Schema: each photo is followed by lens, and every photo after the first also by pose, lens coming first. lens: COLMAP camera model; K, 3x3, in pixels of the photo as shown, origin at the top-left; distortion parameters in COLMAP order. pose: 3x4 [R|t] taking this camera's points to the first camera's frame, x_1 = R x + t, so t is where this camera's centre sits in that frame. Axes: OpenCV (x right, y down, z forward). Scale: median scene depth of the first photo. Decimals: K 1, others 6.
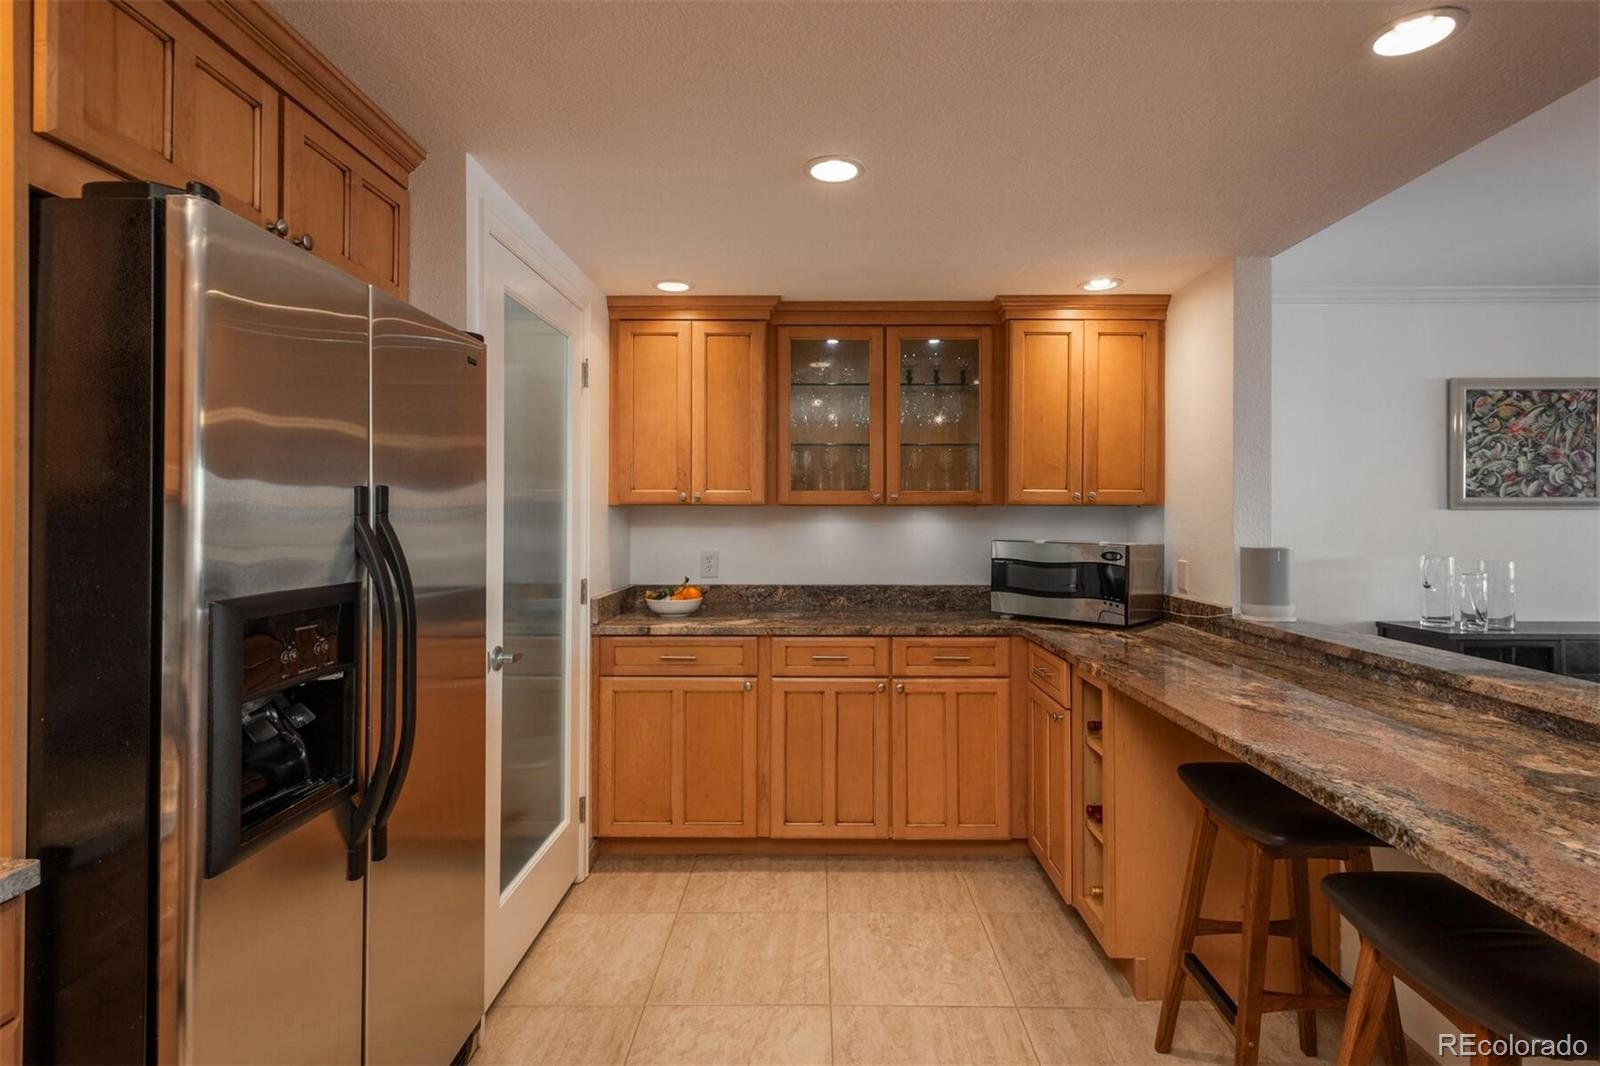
lens RADIAL K [[791.8, 0, 812.4], [0, 791.8, 508.4], [0, 0, 1]] dist [0.022369, -0.010738]
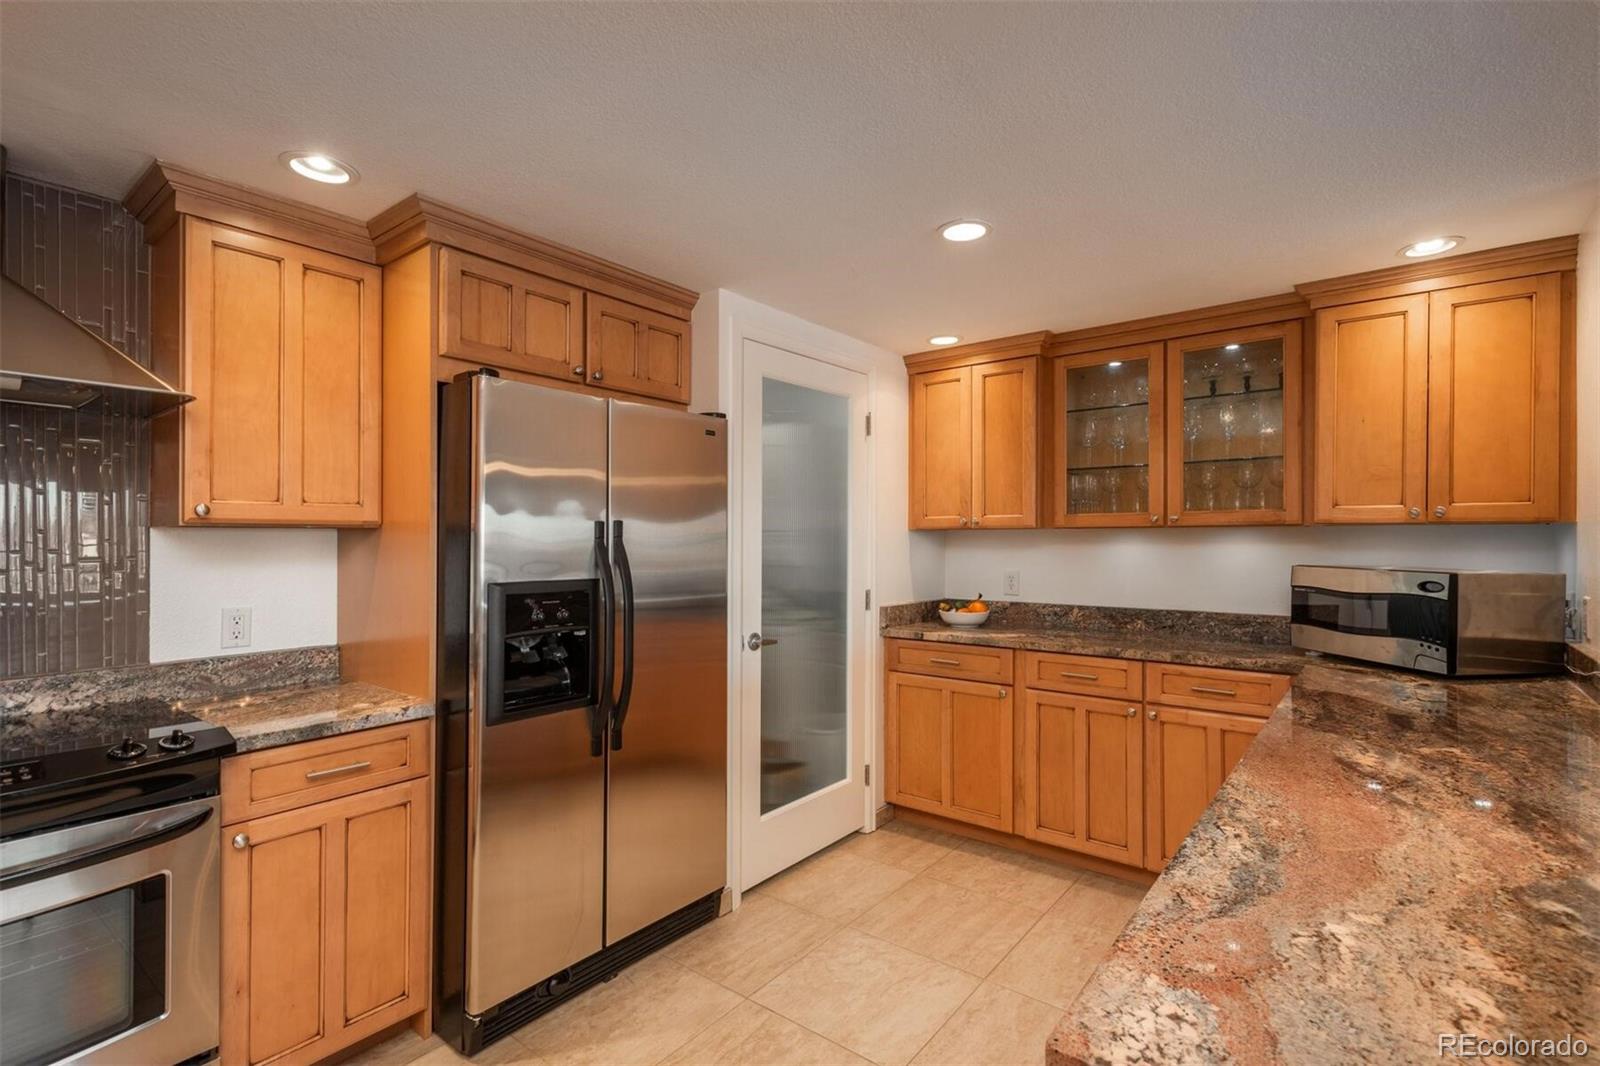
lens RADIAL K [[748.9, 0, 805.9], [0, 748.9, 530.4], [0, 0, 1]] dist [0.013807, -0.000649]
pose [[0.790045, -0.010690, -0.612956, 0.311766], [0.008940, 0.999943, -0.005916, 0.001768], [0.612984, -0.000806, 0.790095, 0.012784]]
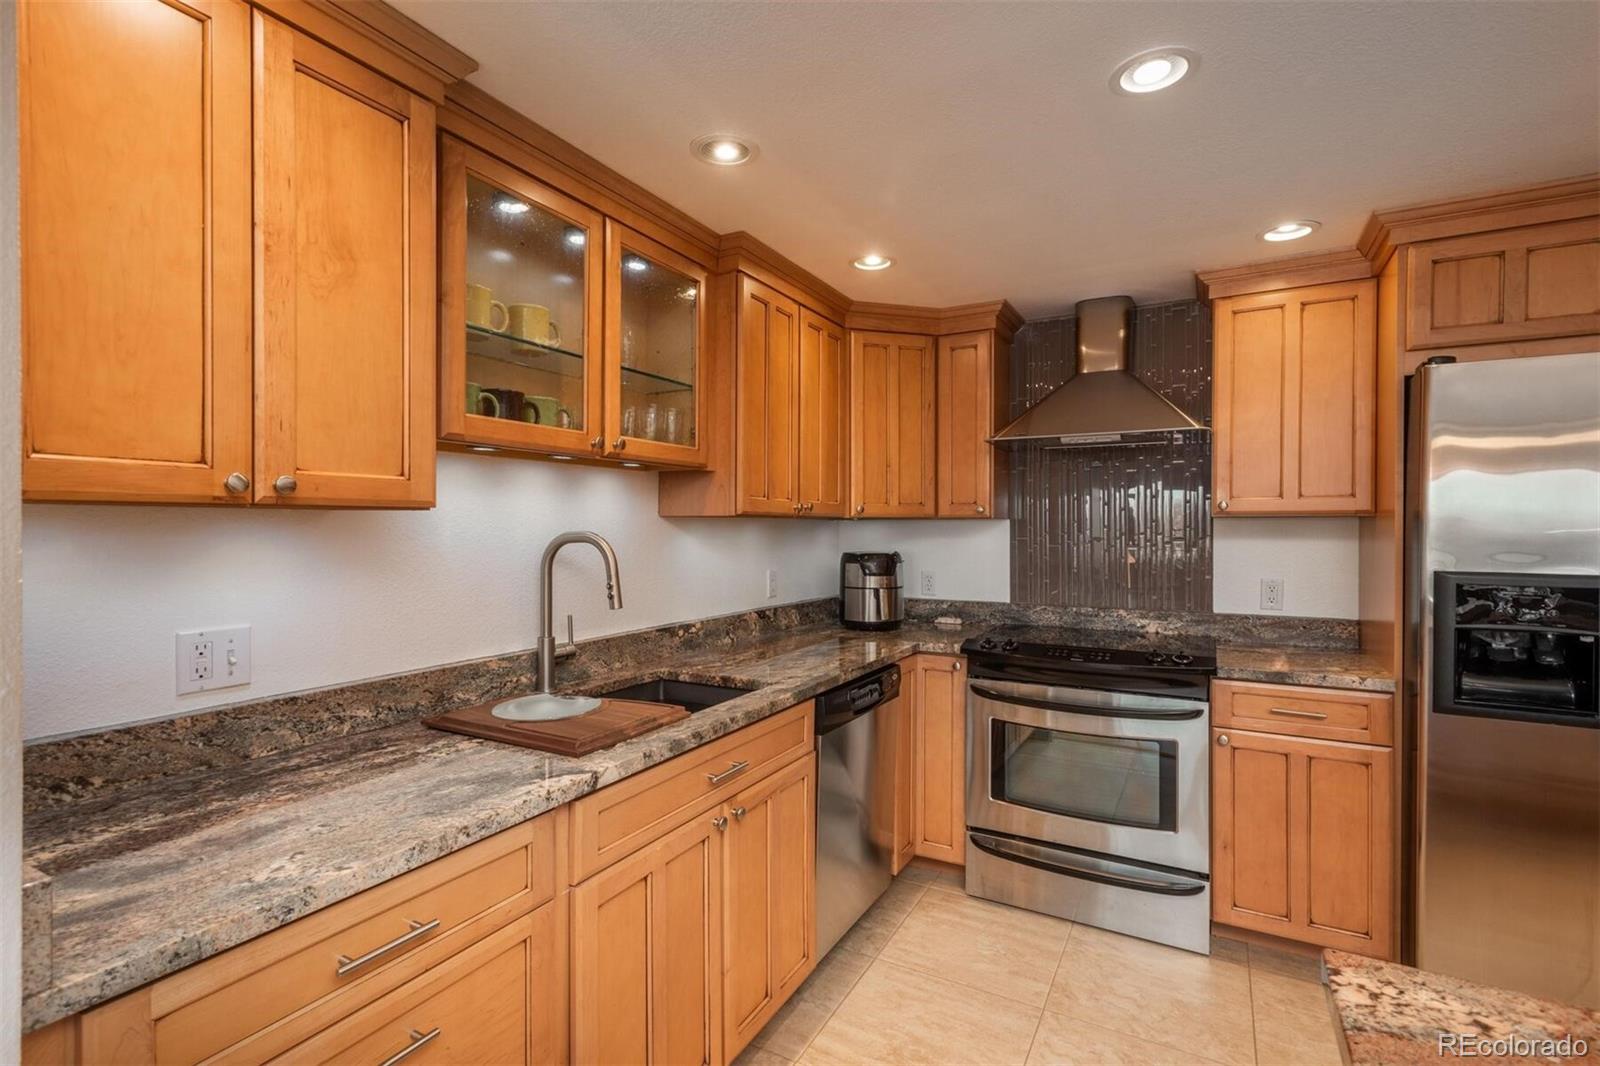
lens RADIAL K [[745.4, 0, 800.0], [0, 745.4, 533.0], [0, 0, 1]] dist [0.017529, -0.000432]
pose [[-0.476078, 0.007400, -0.879372, 0.519977], [0.007399, 0.999963, 0.004410, 0.000770], [0.879372, -0.004407, -0.476115, 0.168555]]
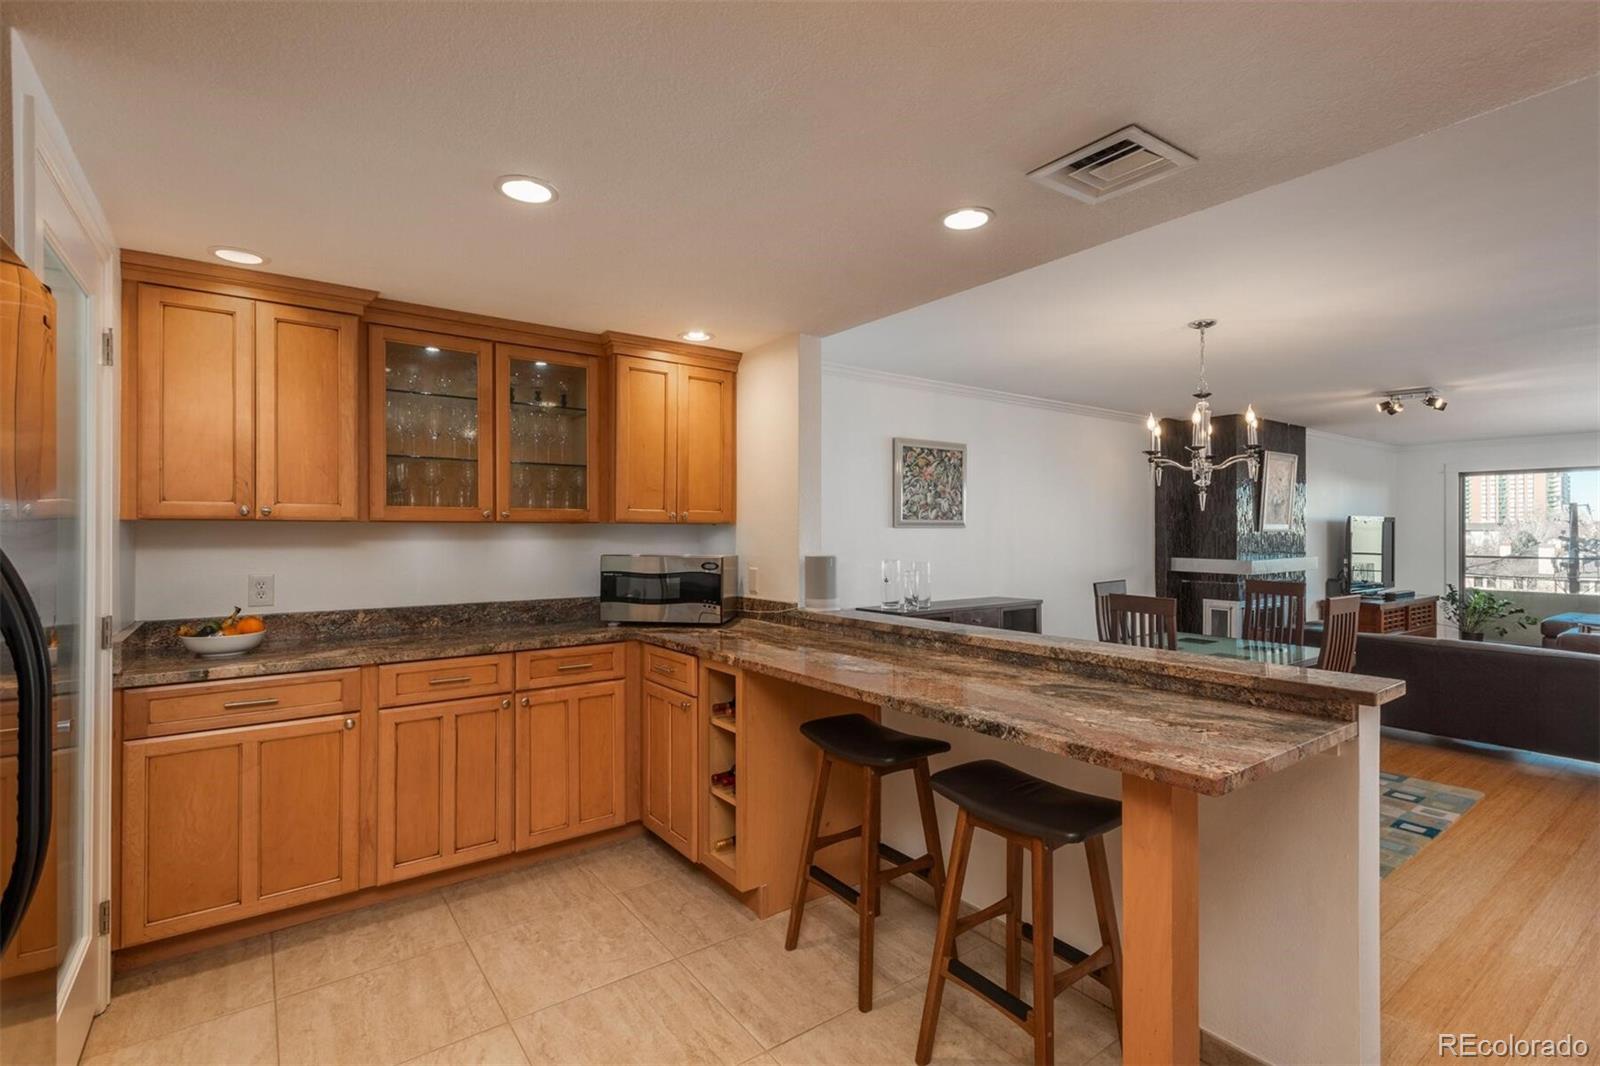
lens RADIAL K [[746.1, 0, 802.8], [0, 746.1, 526.4], [0, 0, 1]] dist [0.016726, -0.001074]
pose [[0.801925, 0.003332, 0.597416, -0.162981], [-0.004376, 0.999990, 0.000297, -0.000675], [-0.597409, -0.002853, 0.801931, 0.014593]]
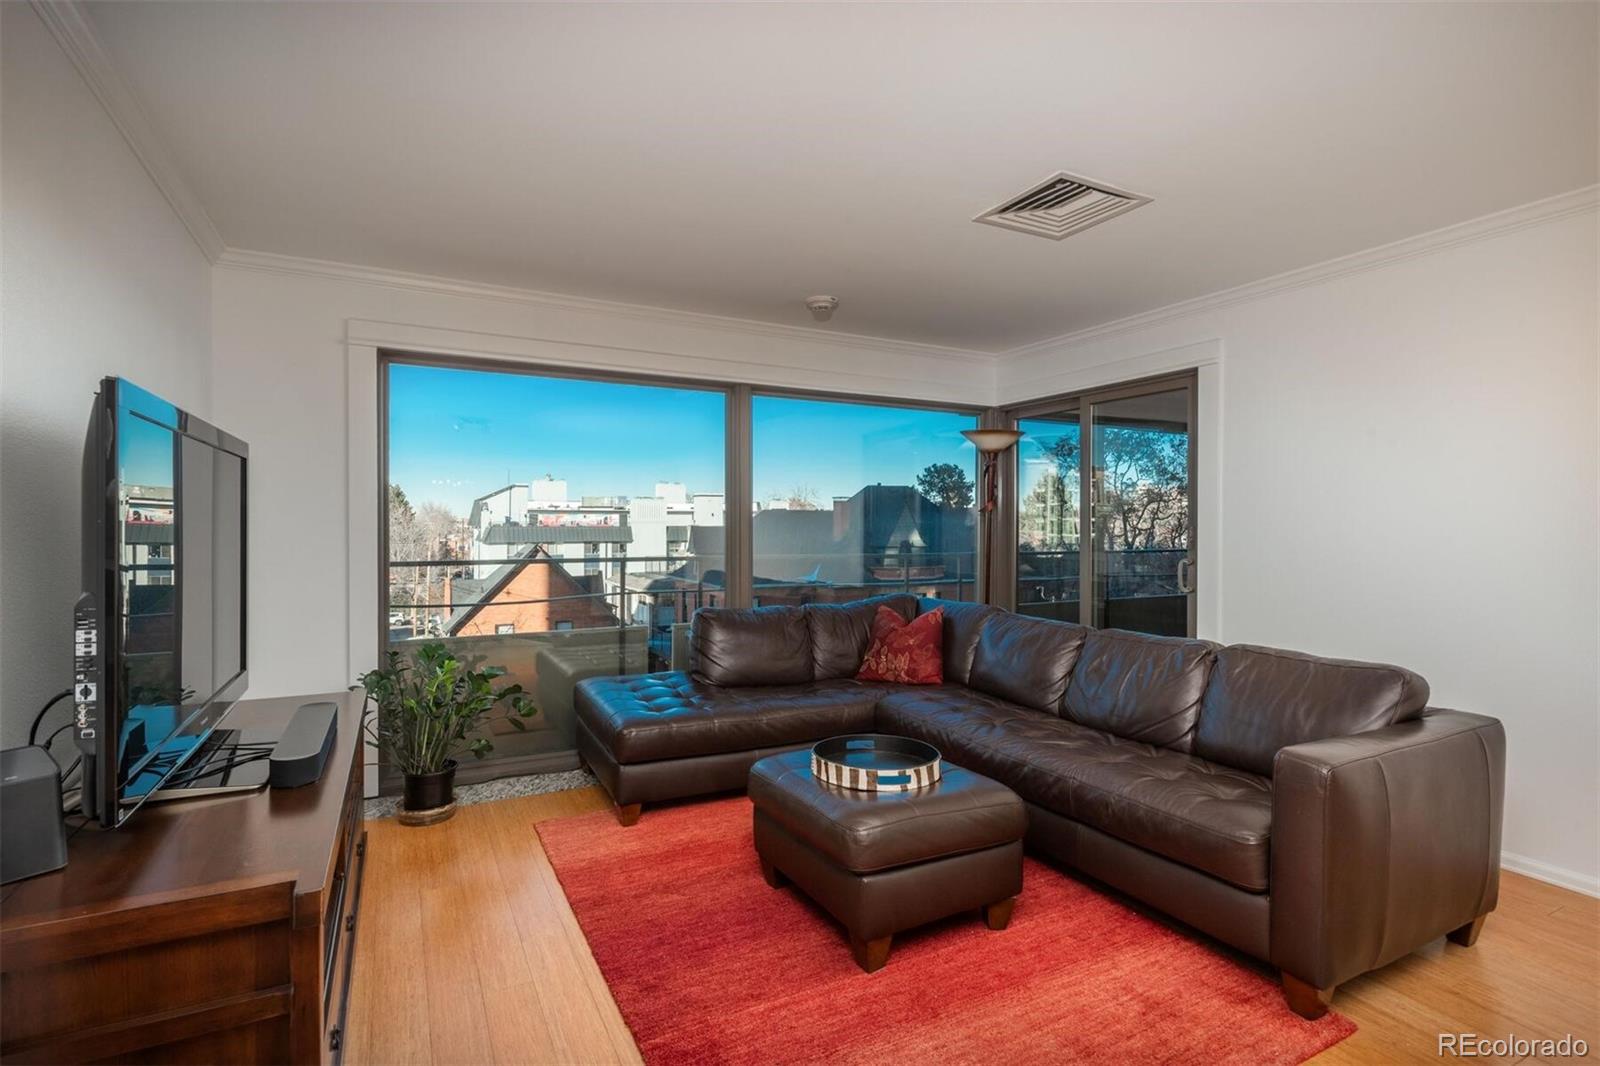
lens RADIAL K [[777.2, 0, 798.1], [0, 777.2, 532.8], [0, 0, 1]] dist [0.001446, -0.000043]
pose [[-0.464936, -0.010958, 0.885277, 2.159518], [-0.009528, 0.999927, 0.007373, 0.037500], [-0.885293, -0.005007, -0.465007, 0.781932]]
